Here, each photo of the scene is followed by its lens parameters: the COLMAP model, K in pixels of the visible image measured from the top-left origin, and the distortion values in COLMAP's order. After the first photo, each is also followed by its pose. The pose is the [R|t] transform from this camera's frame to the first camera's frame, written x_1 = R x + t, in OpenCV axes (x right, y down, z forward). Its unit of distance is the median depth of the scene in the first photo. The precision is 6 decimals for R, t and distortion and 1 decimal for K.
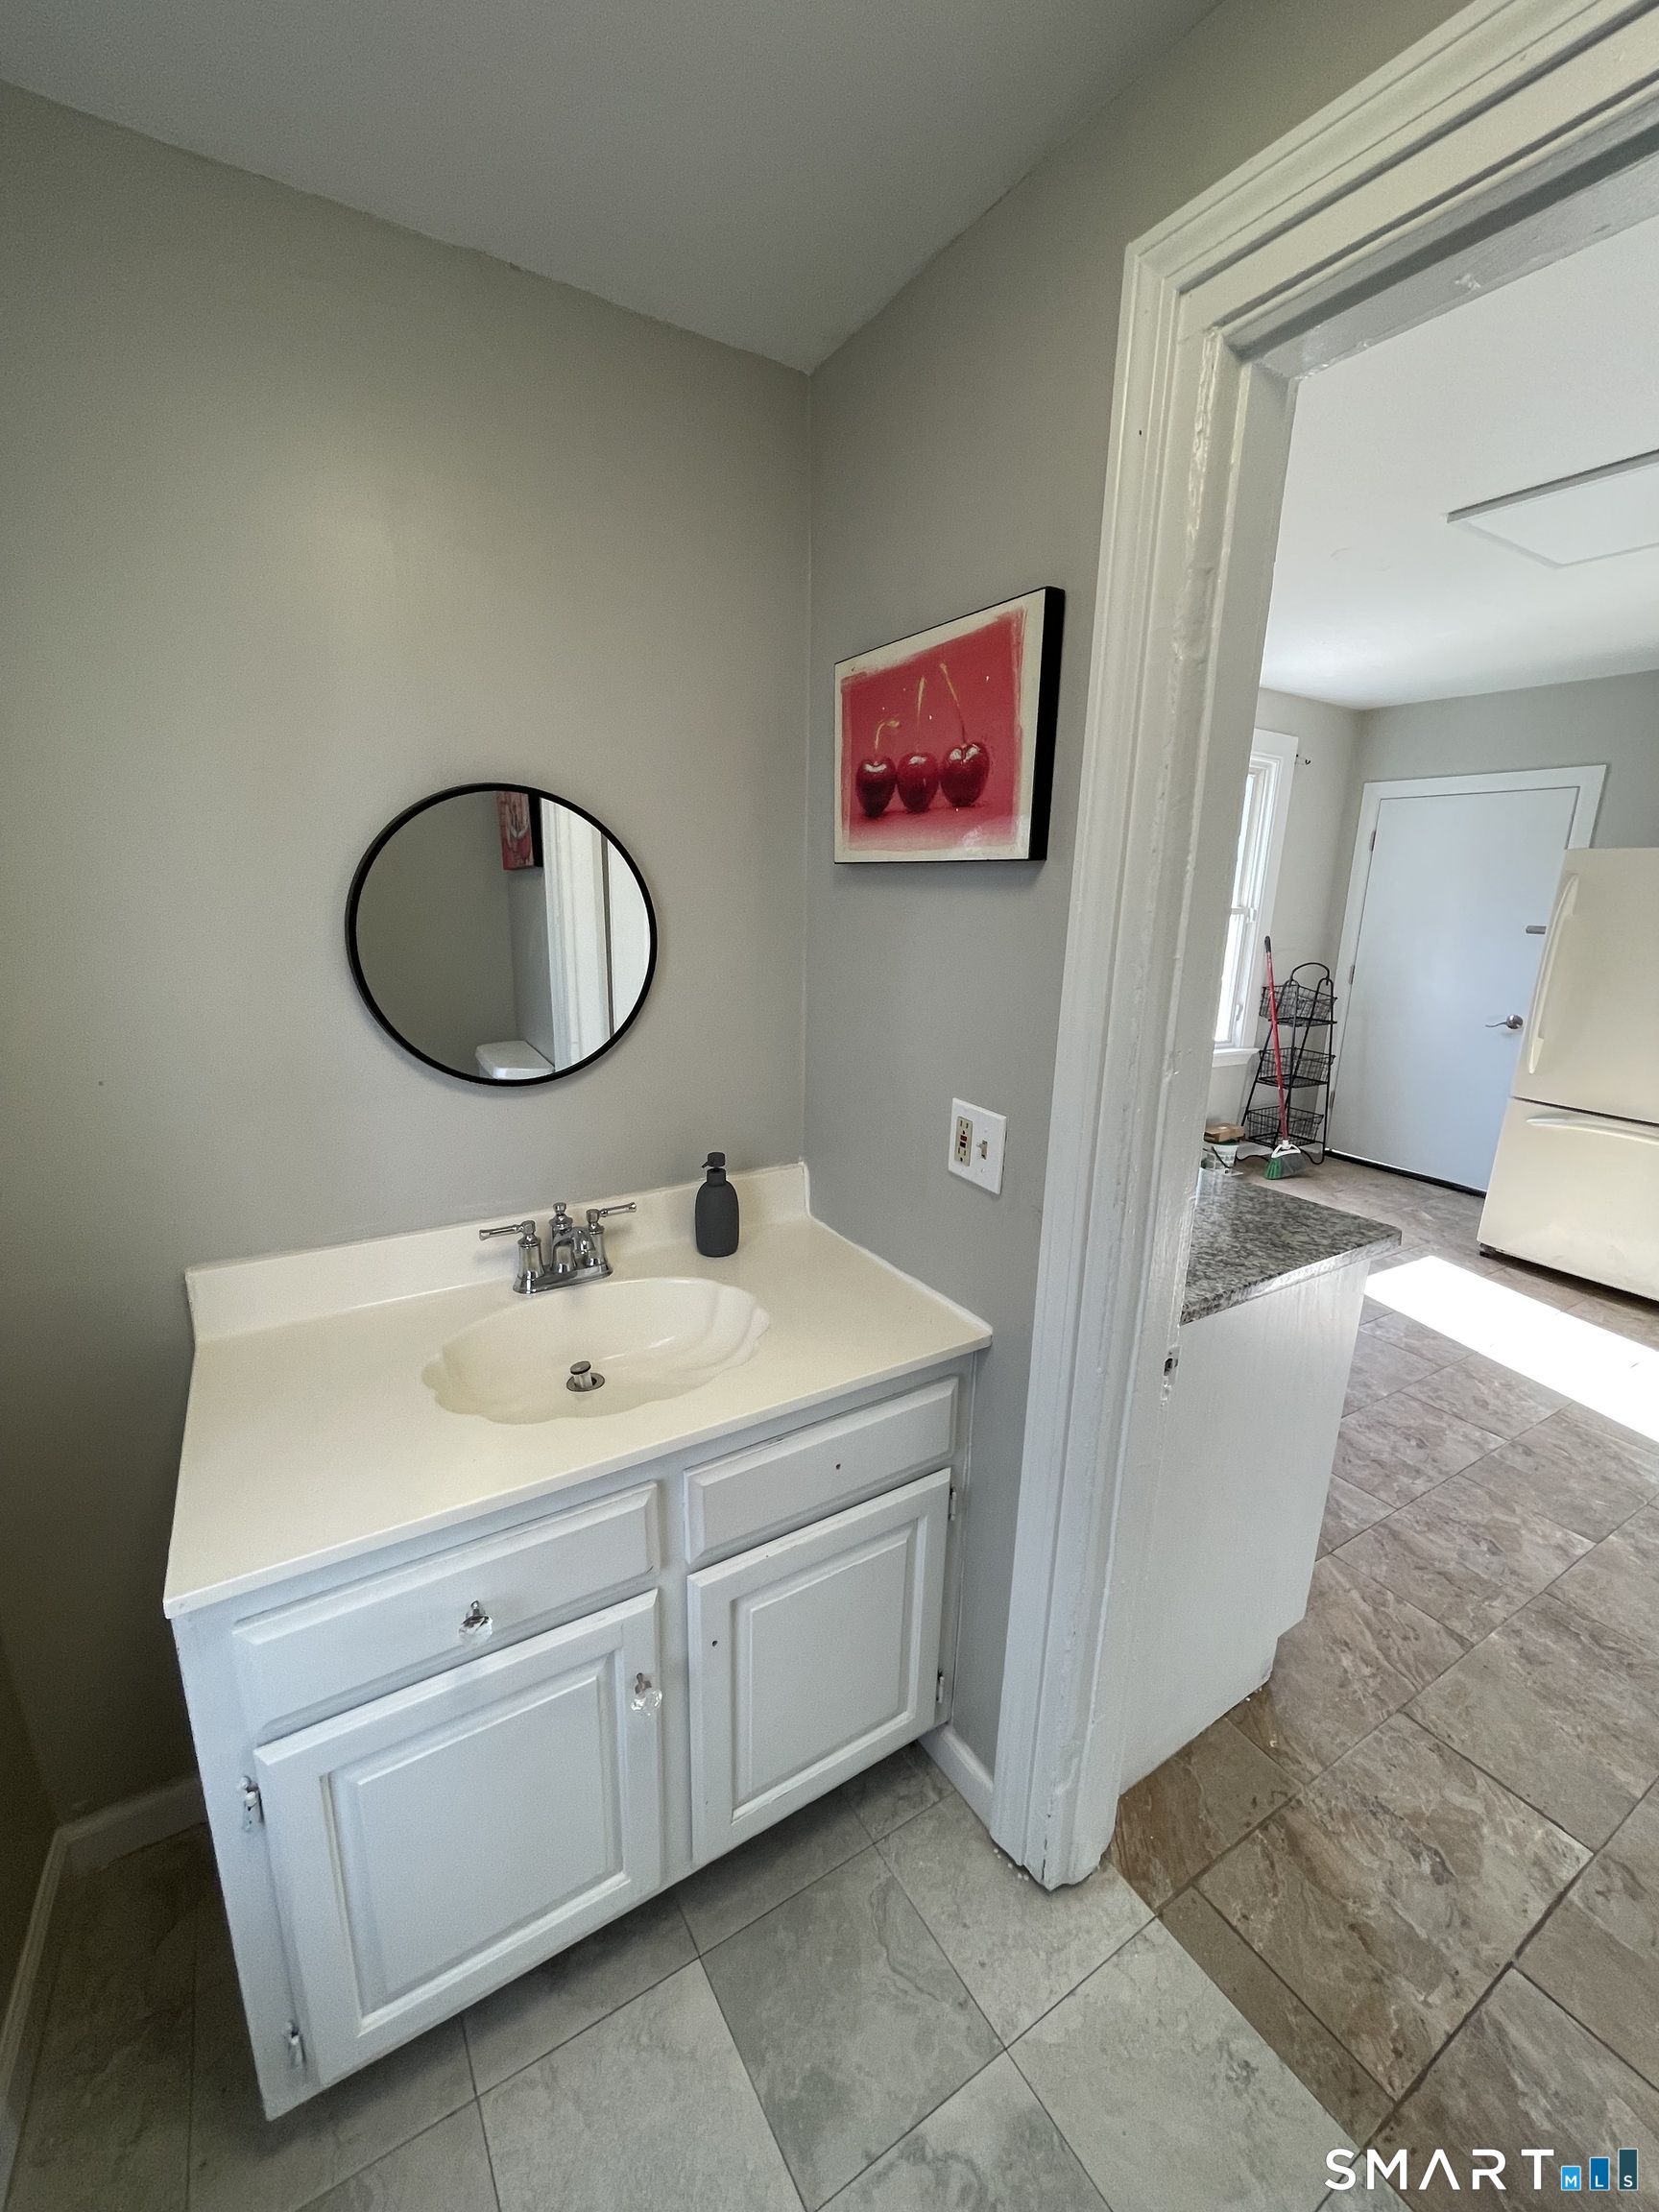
lens RADIAL K [[903.7, 0, 825.2], [0, 903.7, 1101.2], [0, 0, 1]] dist [-0.005443, 0.000284]
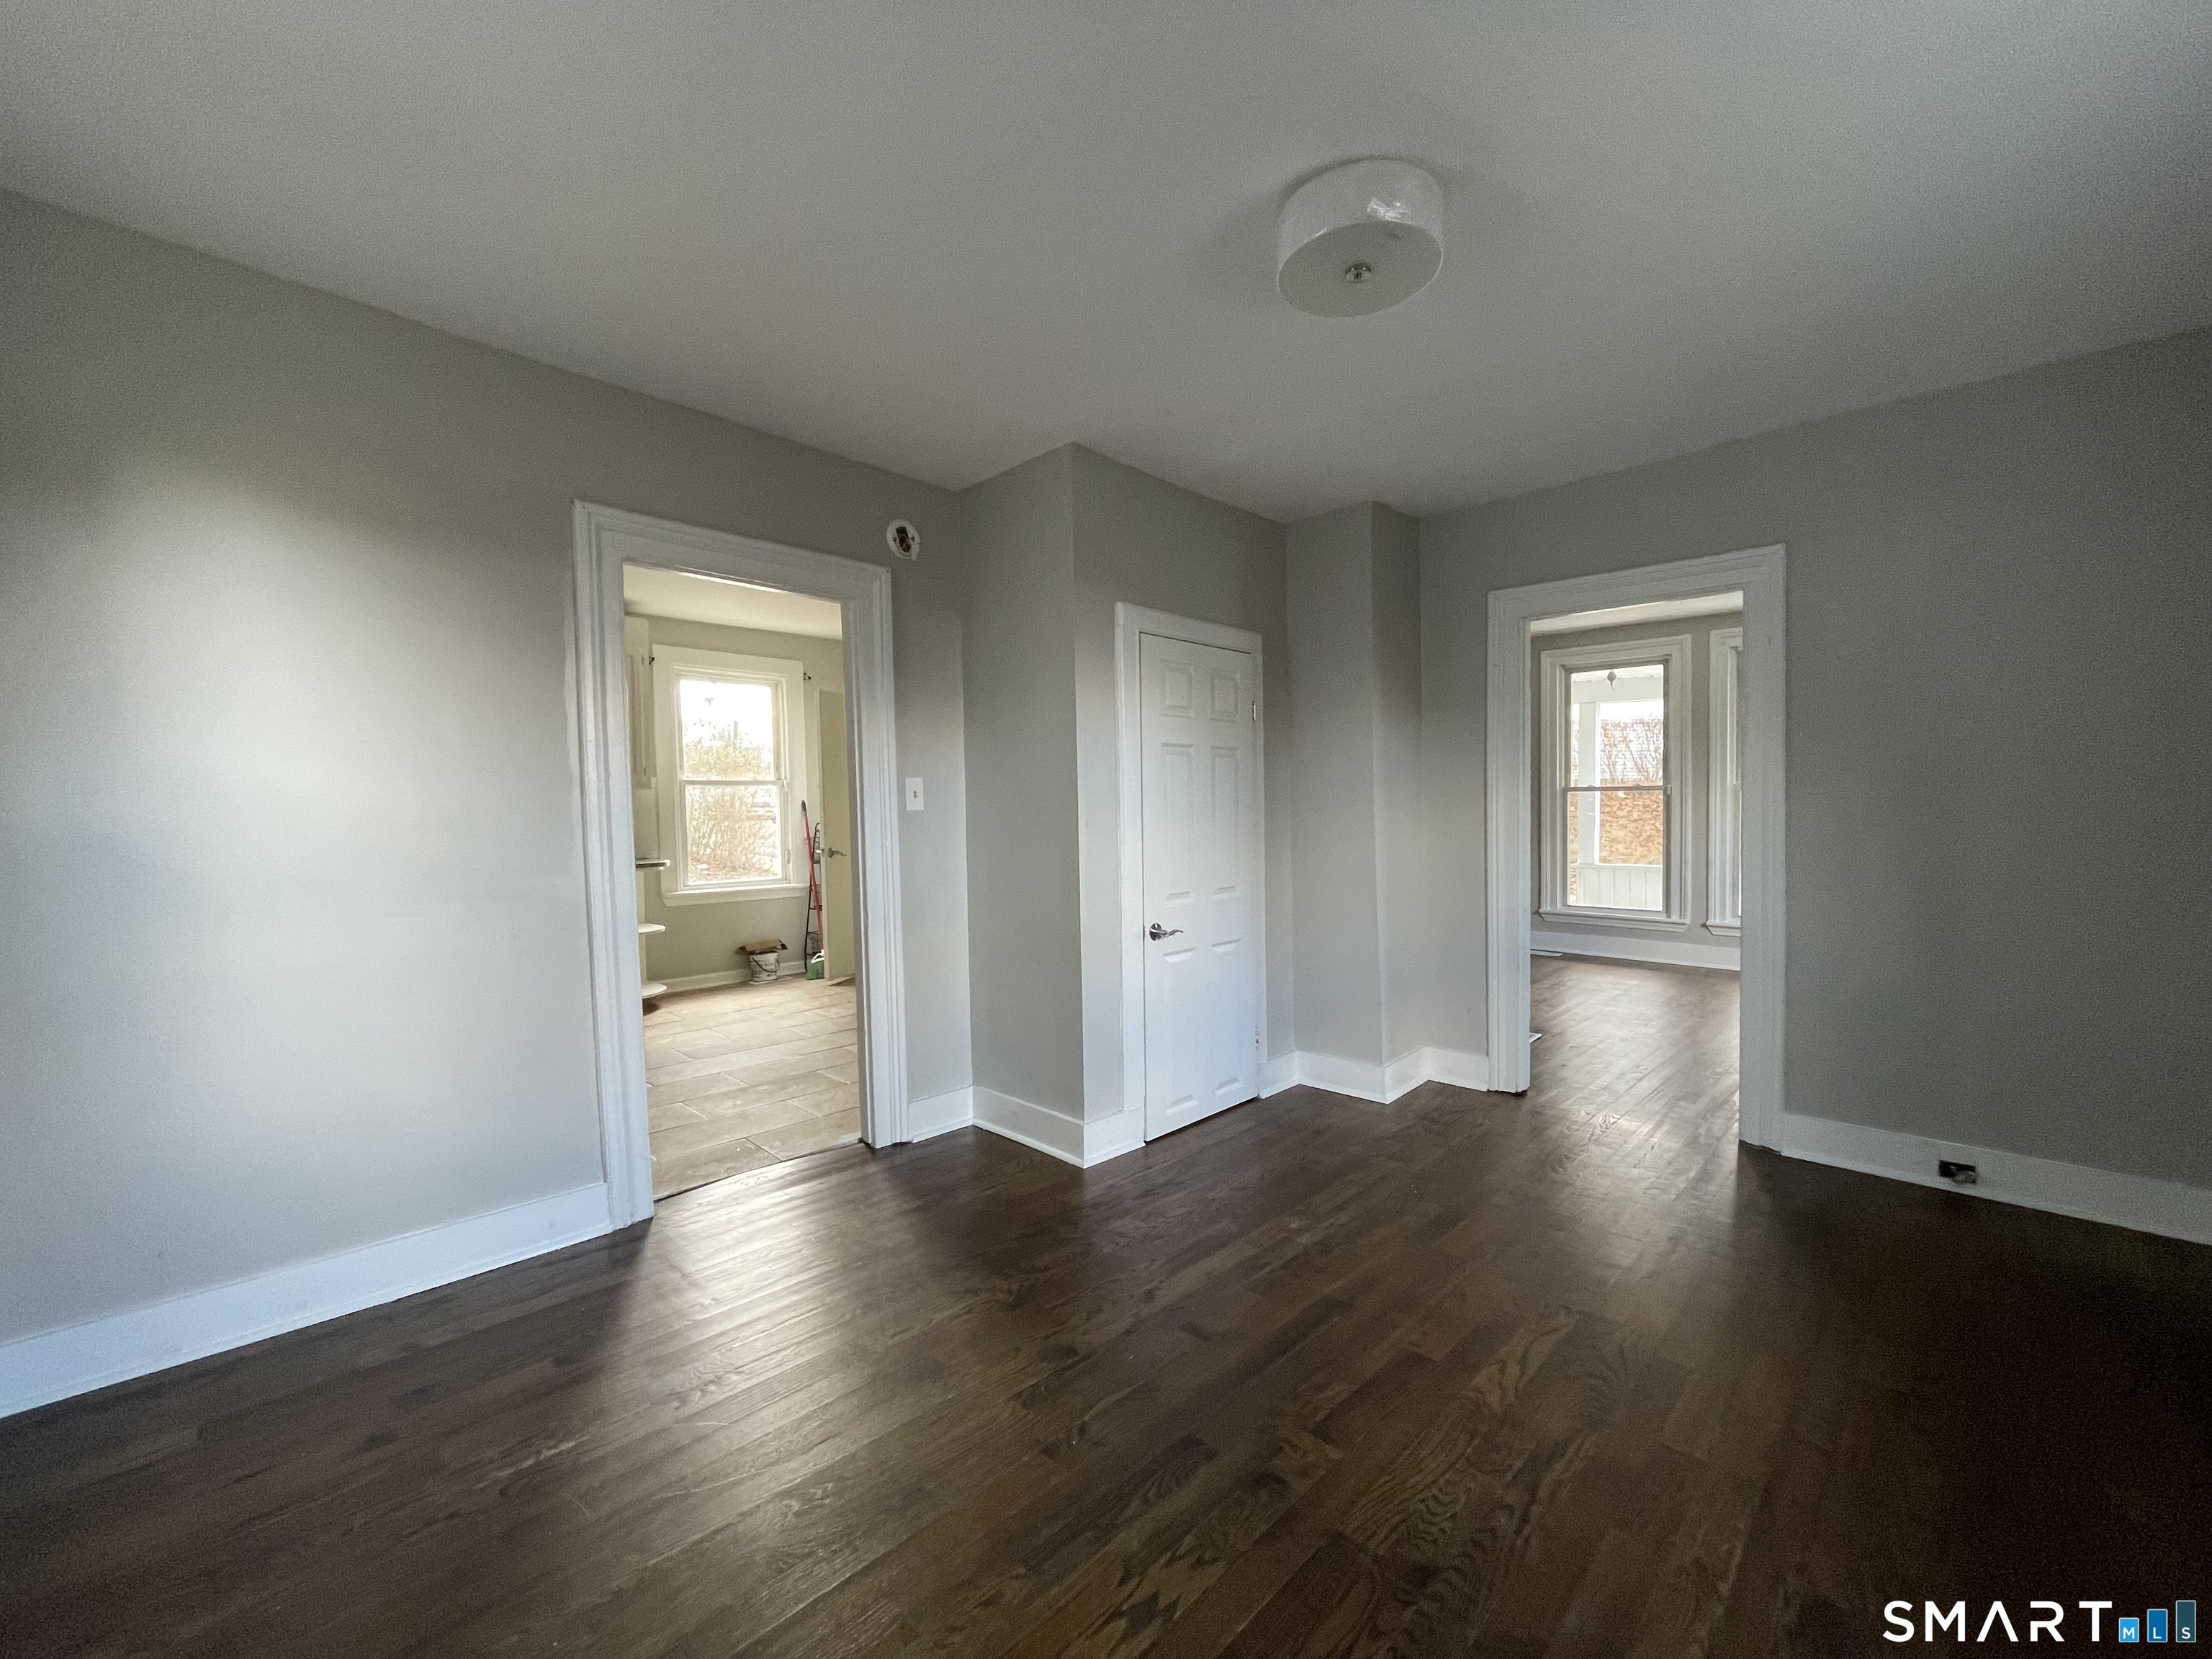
lens RADIAL K [[903.7, 0, 1093.6], [0, 903.7, 833.3], [0, 0, 1]] dist [-0.005443, 0.000284]
pose [[0.968341, -0.052469, 0.244054, 0.660590], [0.100416, 0.976947, -0.188393, 0.189537], [-0.228543, 0.206936, 0.951286, -0.436675]]
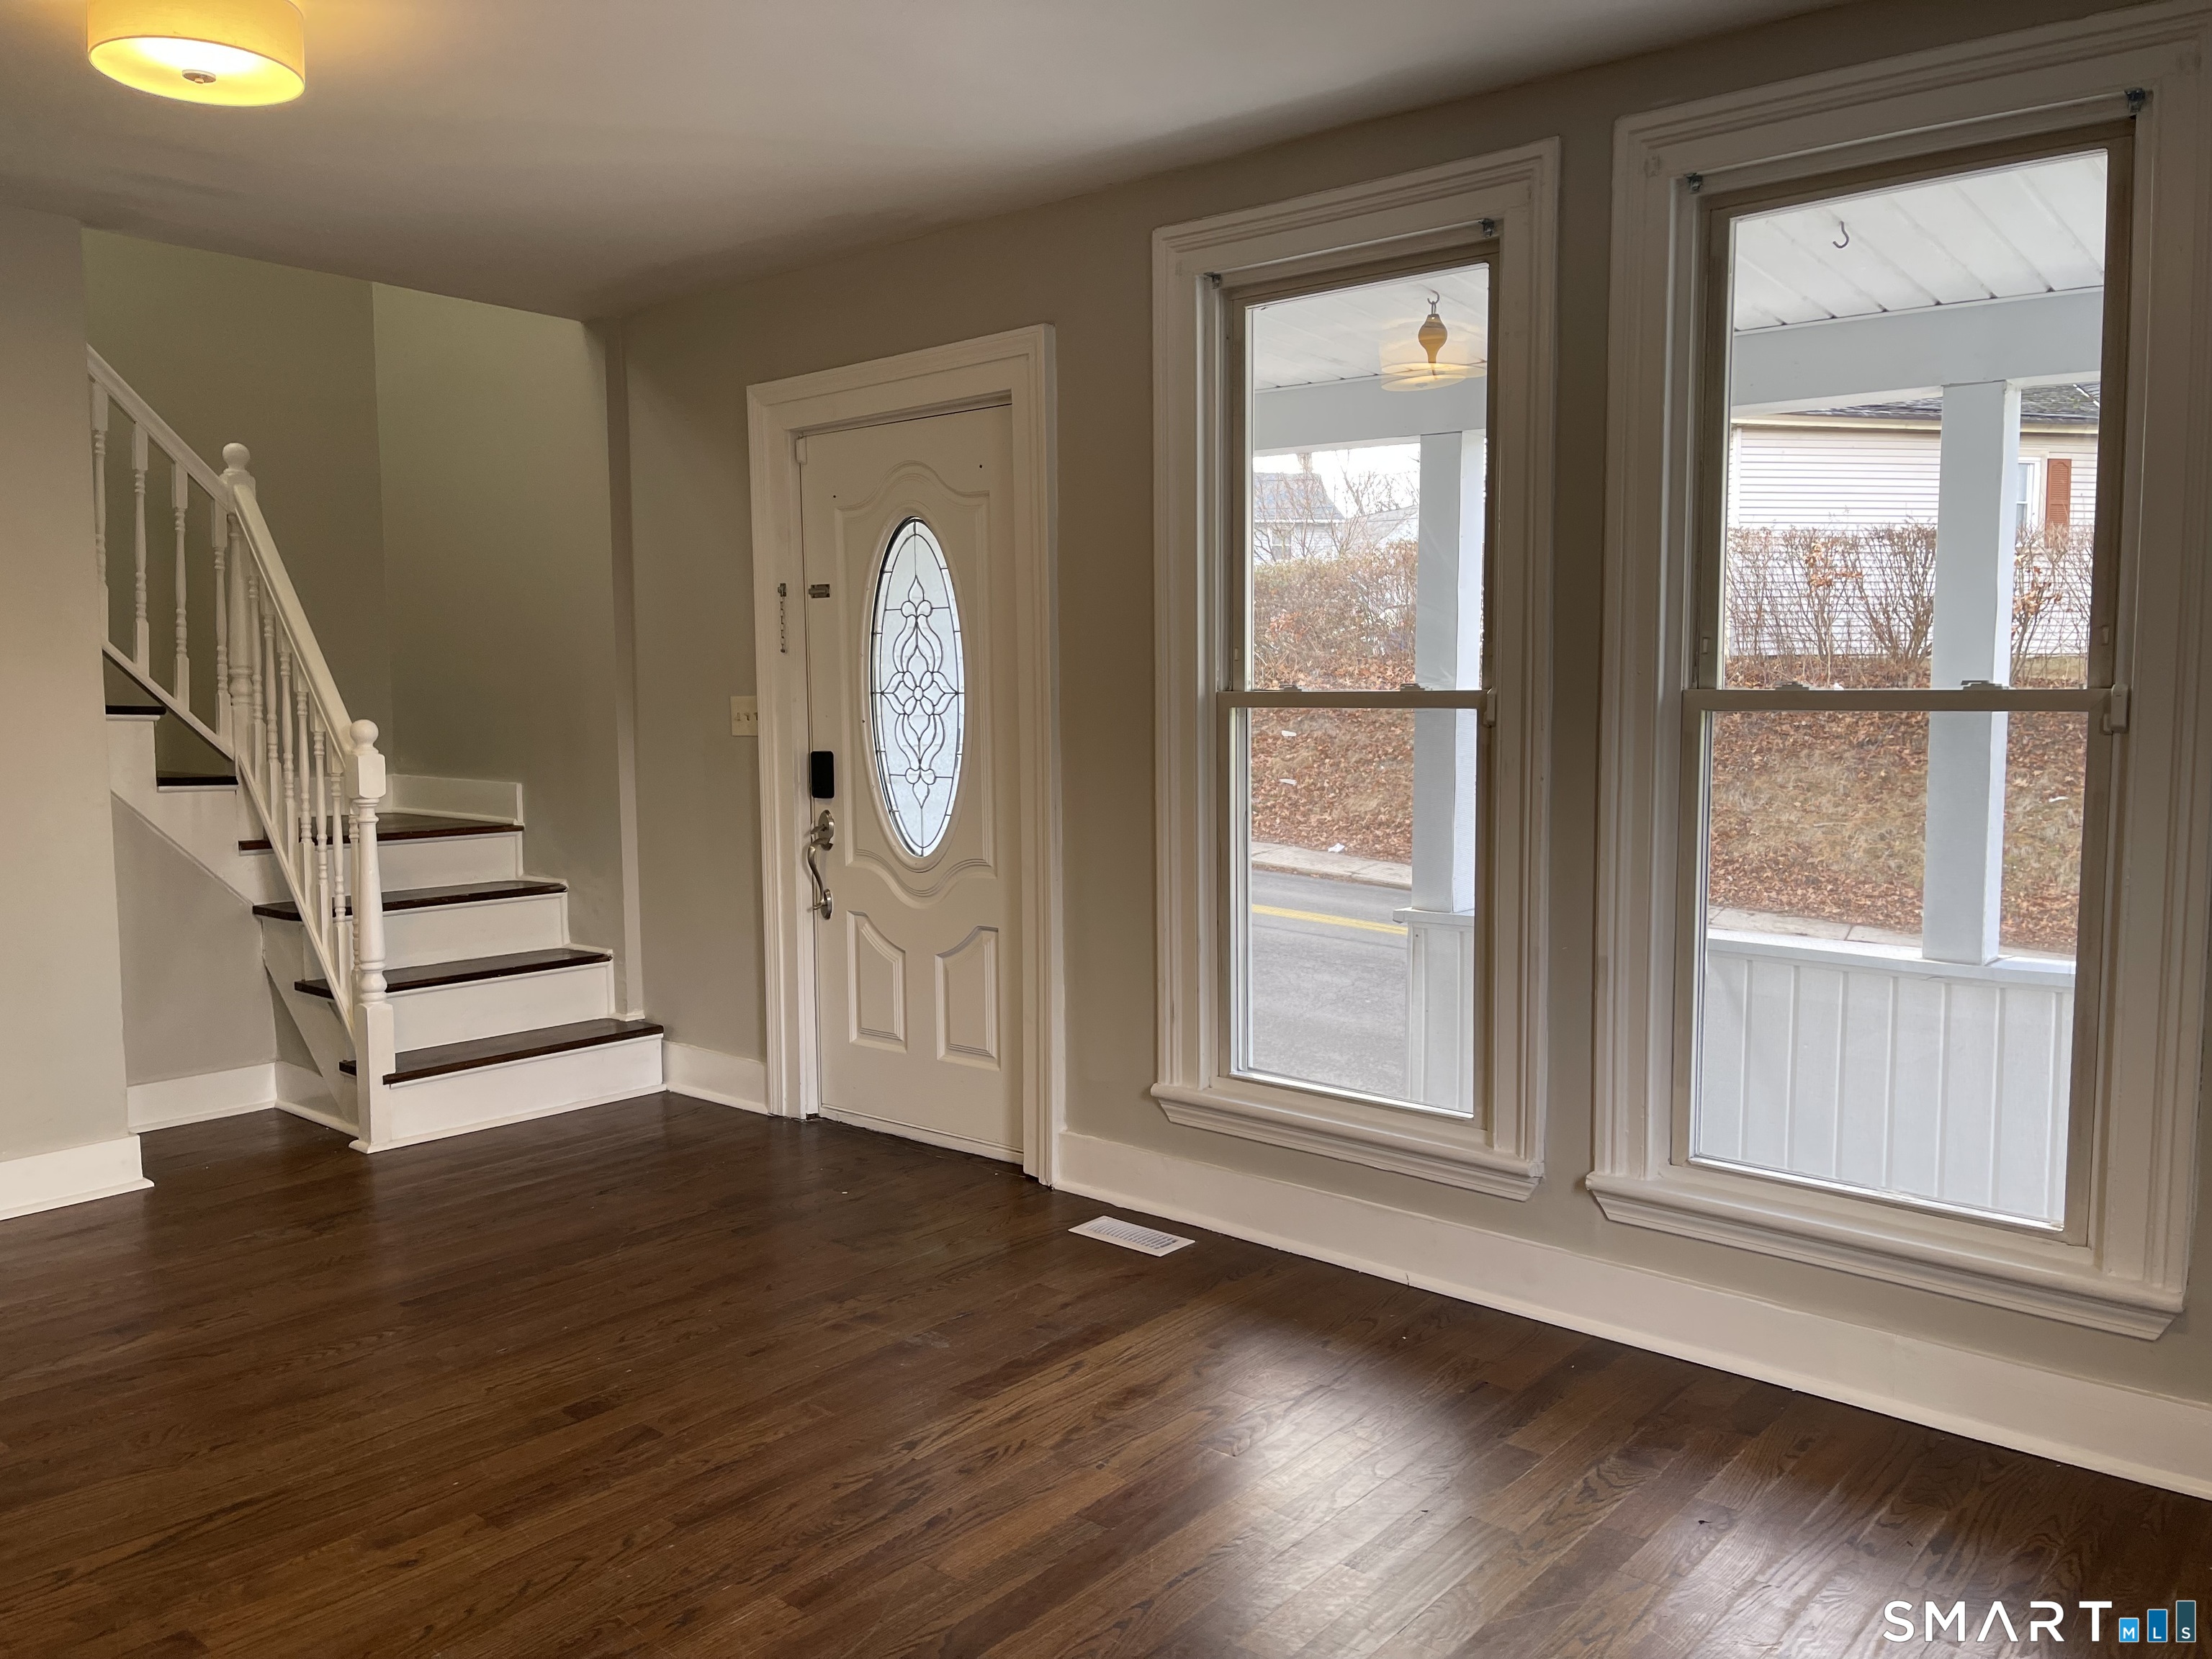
lens RADIAL K [[1688.6, 0, 1125.3], [0, 1688.6, 833.0], [0, 0, 1]] dist [0.062928, -0.072263]
pose [[0.945844, -0.061442, 0.318754, 1.542212], [0.107651, 0.985728, -0.129431, 0.075973], [-0.306252, 0.156736, 0.938959, 0.069106]]
